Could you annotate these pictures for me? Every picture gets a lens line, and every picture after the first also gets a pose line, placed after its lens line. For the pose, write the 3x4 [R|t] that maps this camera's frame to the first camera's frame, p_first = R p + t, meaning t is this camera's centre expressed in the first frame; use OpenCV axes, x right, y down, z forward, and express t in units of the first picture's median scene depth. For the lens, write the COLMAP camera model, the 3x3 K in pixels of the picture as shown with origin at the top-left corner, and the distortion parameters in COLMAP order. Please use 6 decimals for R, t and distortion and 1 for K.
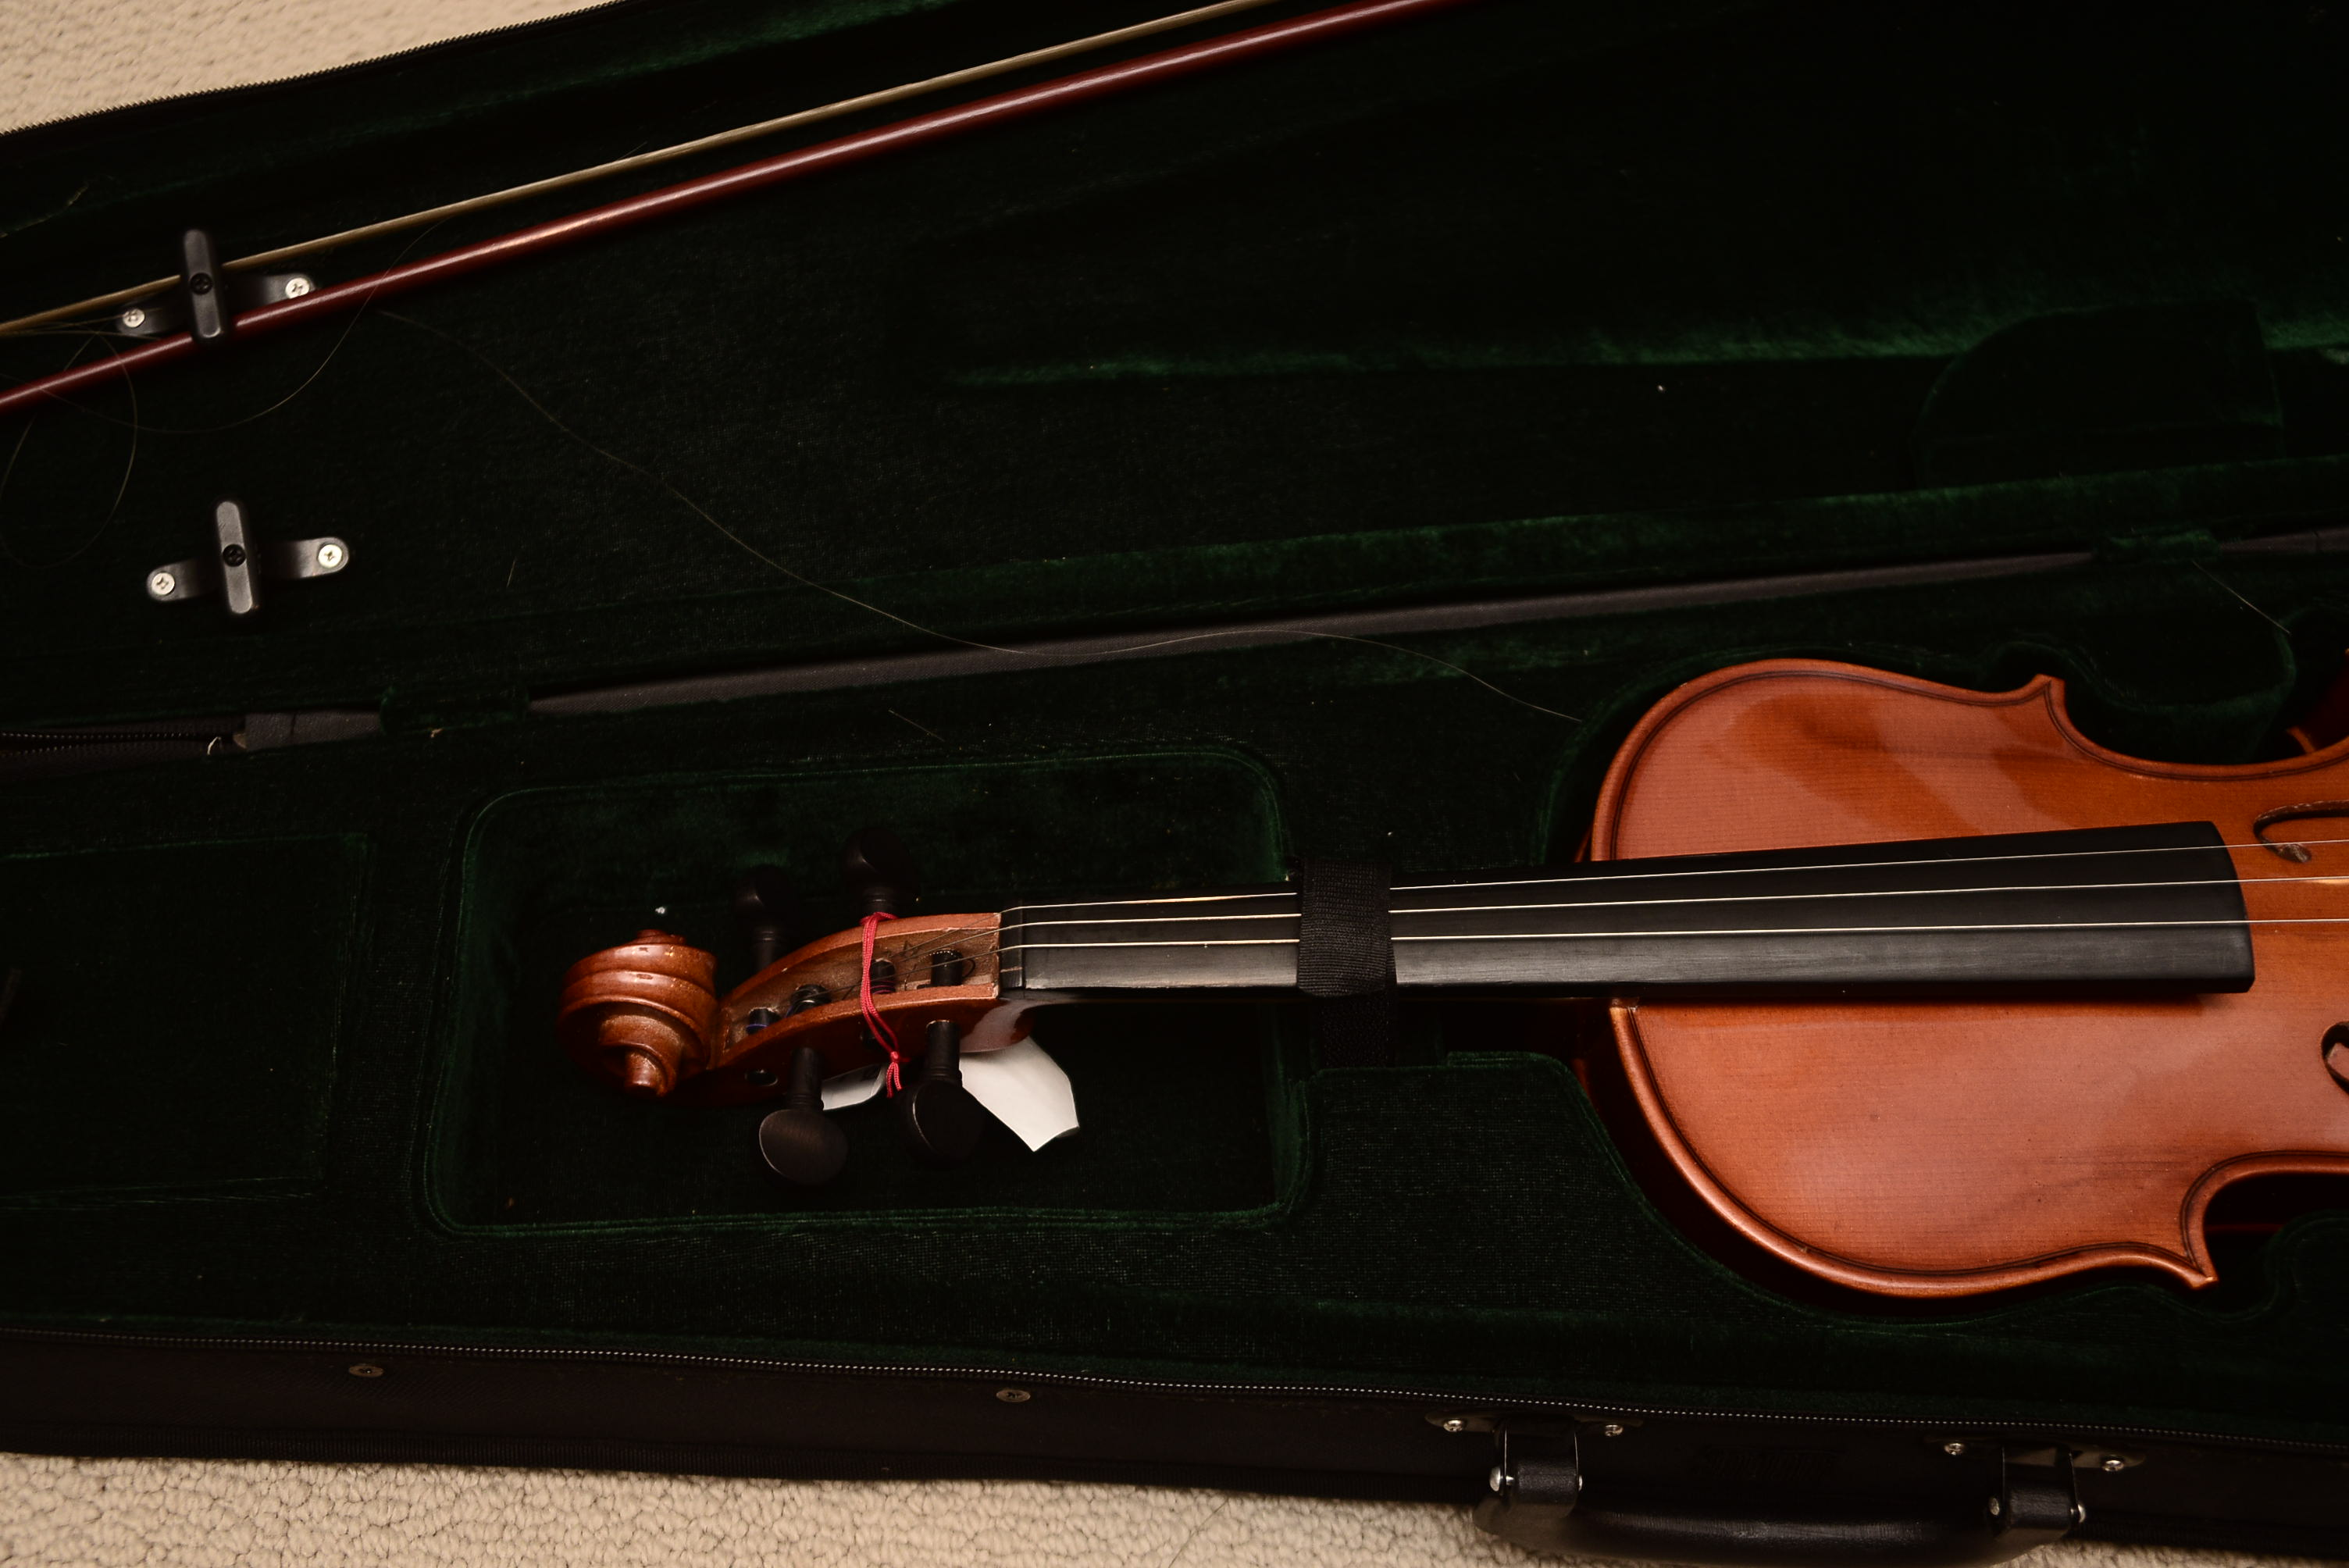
lens RADIAL K [[2664.8, 0, 1157.8], [0, 2664.8, 787.8], [0, 0, 1]] dist [-0.016964, 0.155990]
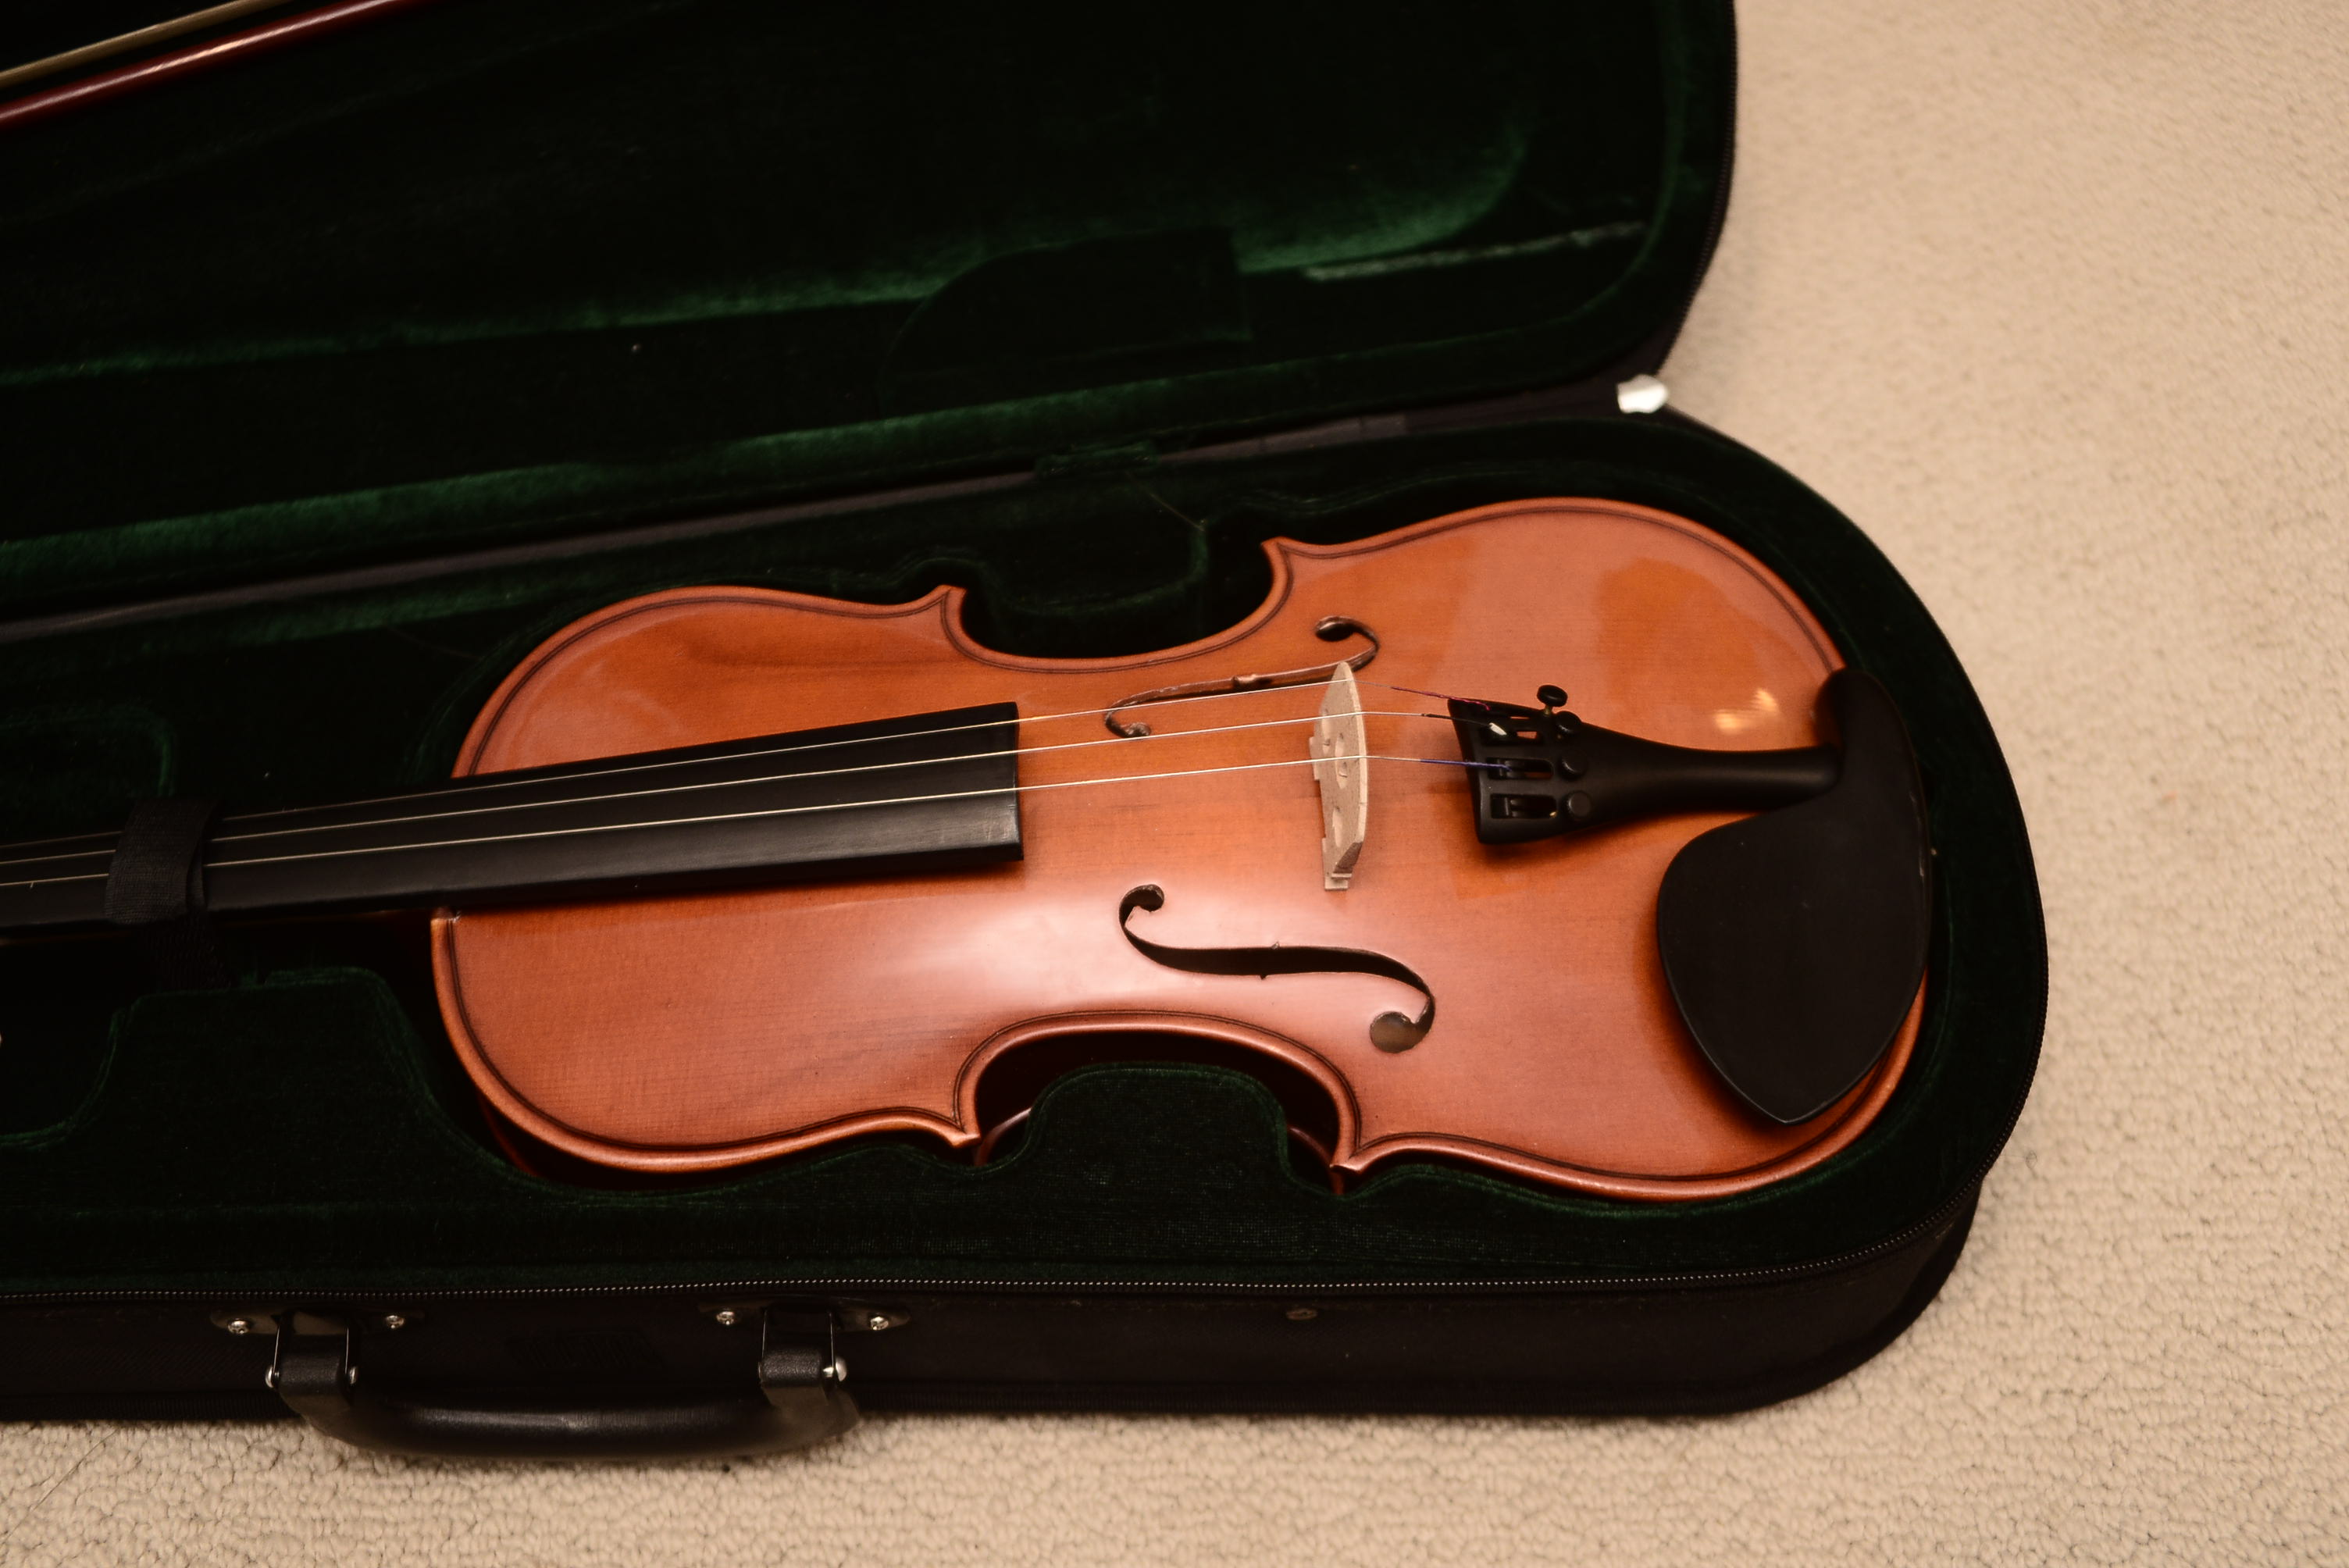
lens RADIAL K [[2664.8, 0, 1157.8], [0, 2664.8, 787.8], [0, 0, 1]] dist [-0.016964, 0.155990]
pose [[0.997062, -0.069712, -0.031736, 0.454096], [0.068039, 0.996376, -0.051044, 0.096386], [0.035179, 0.048735, 0.998192, -0.022342]]
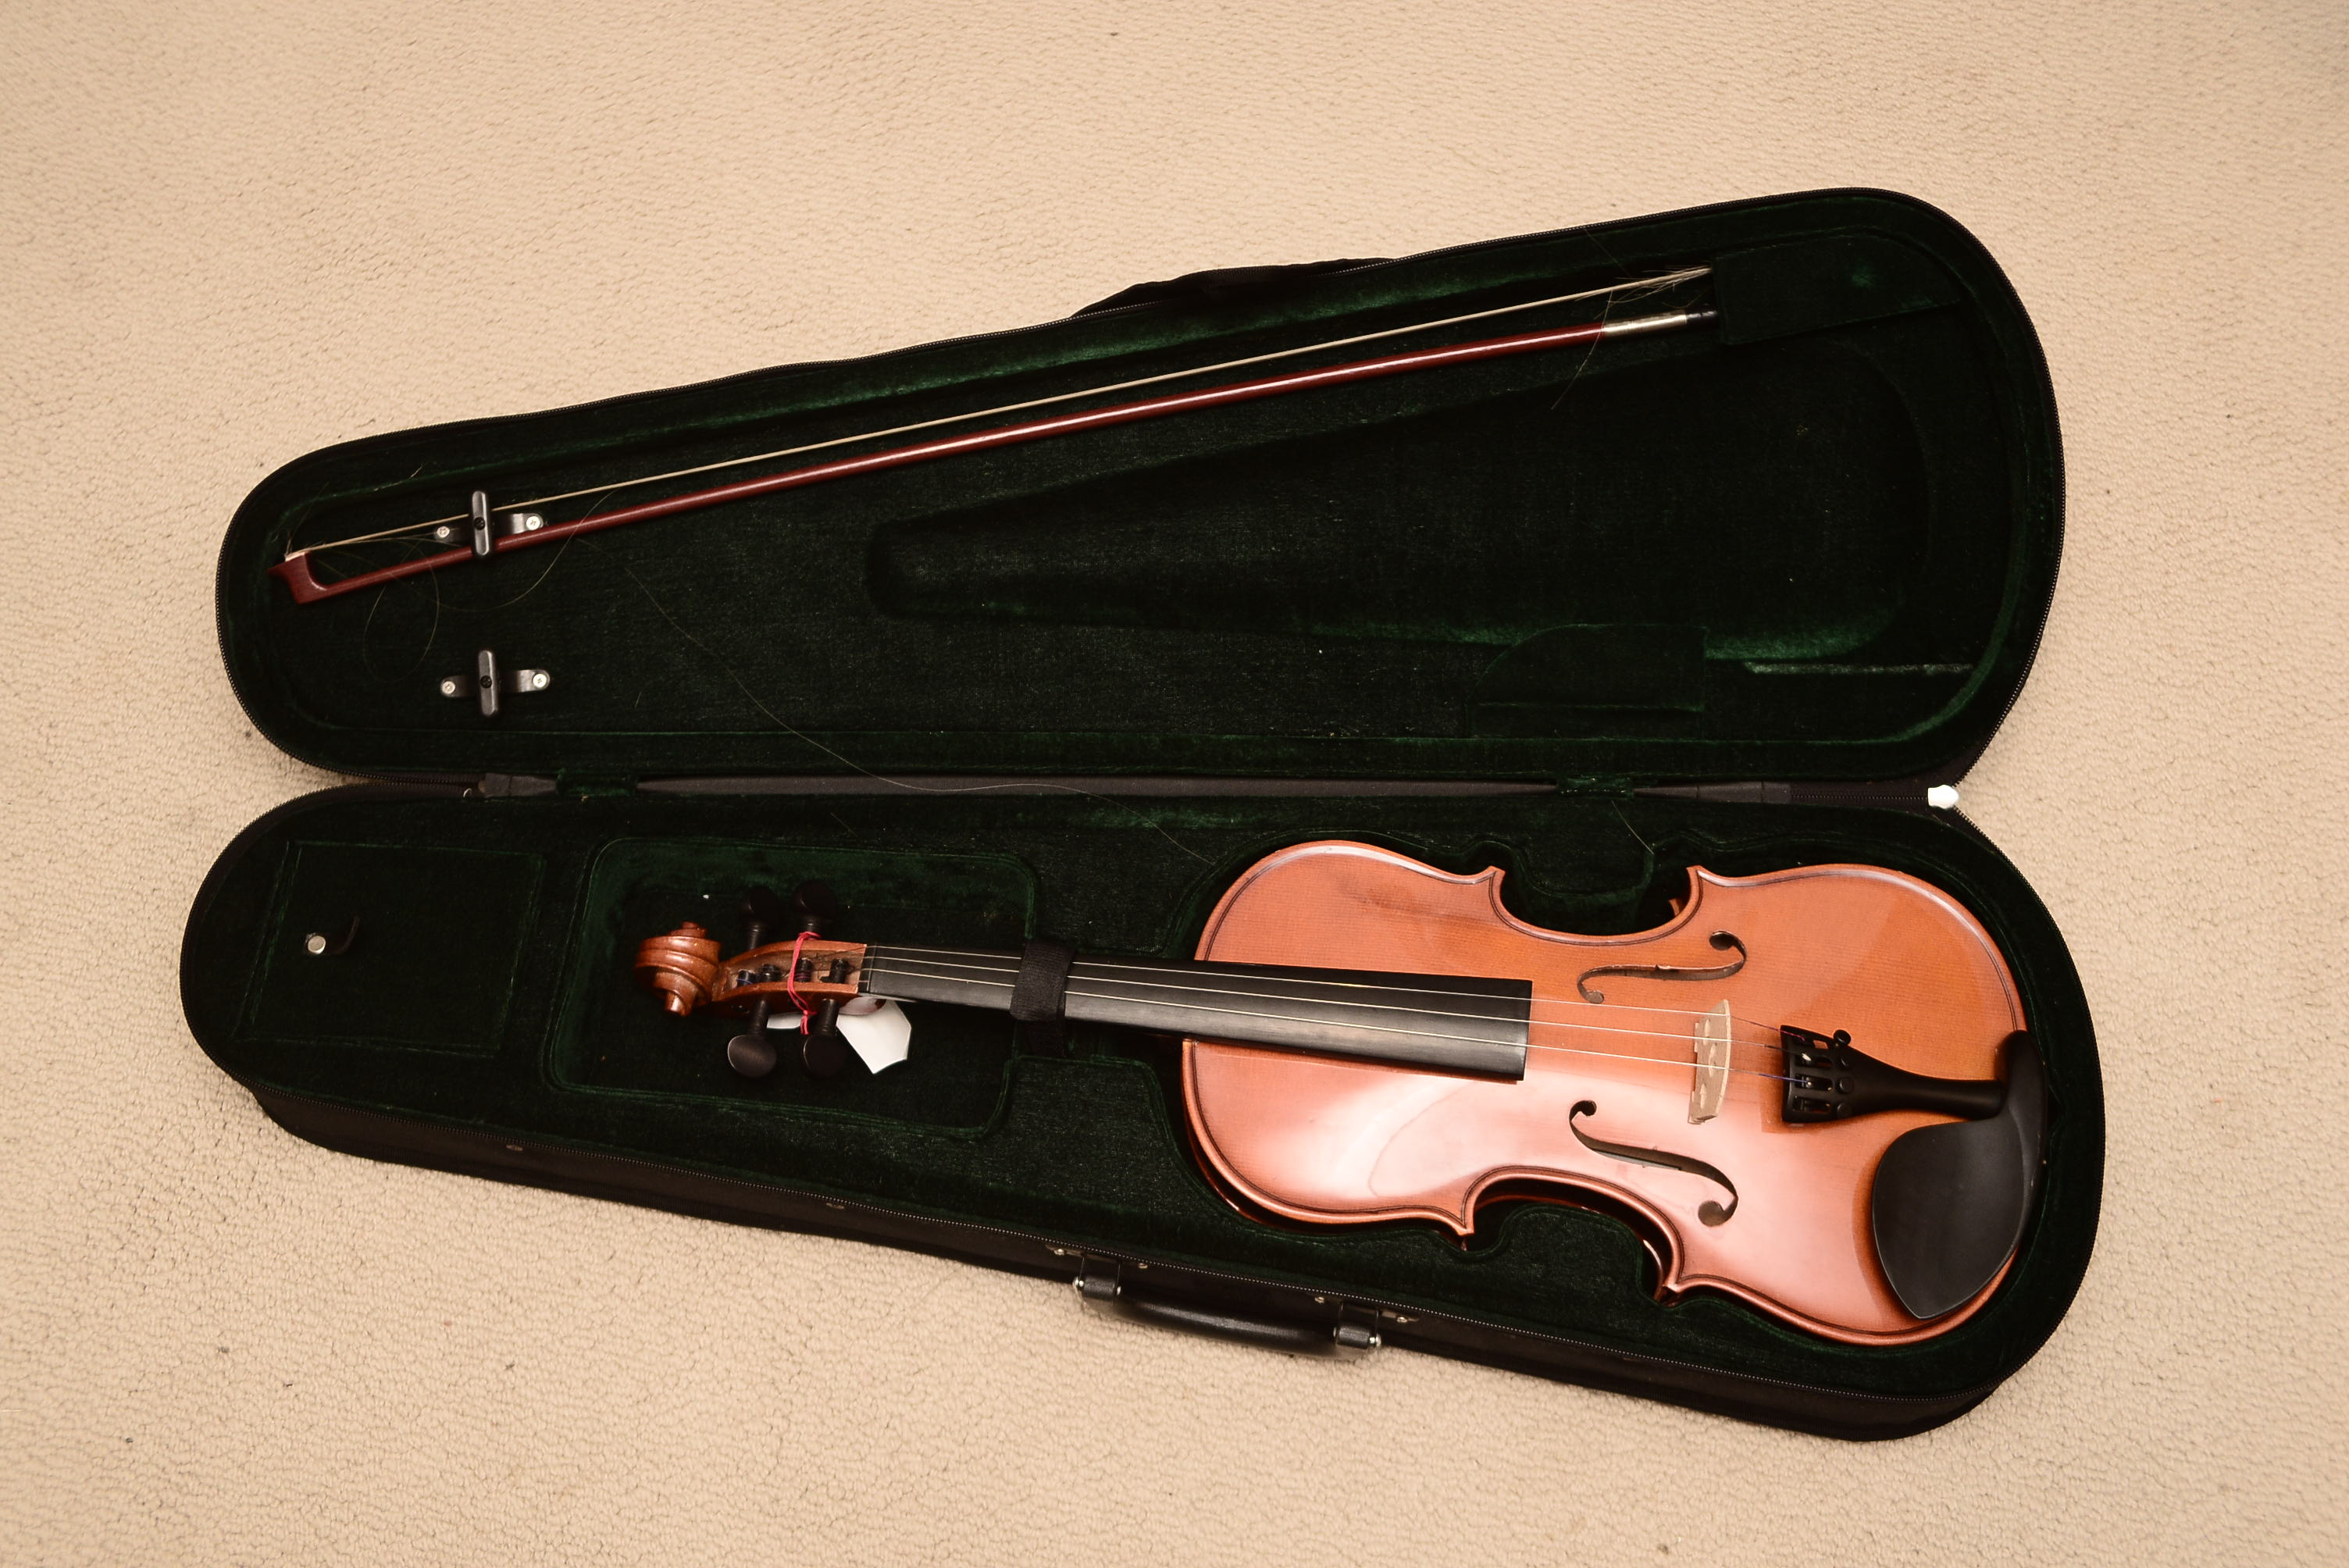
lens RADIAL K [[2664.8, 0, 1157.8], [0, 2664.8, 787.8], [0, 0, 1]] dist [-0.016964, 0.155990]
pose [[0.986097, 0.119418, -0.115555, 0.320081], [-0.100518, 0.982396, 0.157461, -0.349560], [0.132324, -0.143656, 0.980741, -0.720940]]
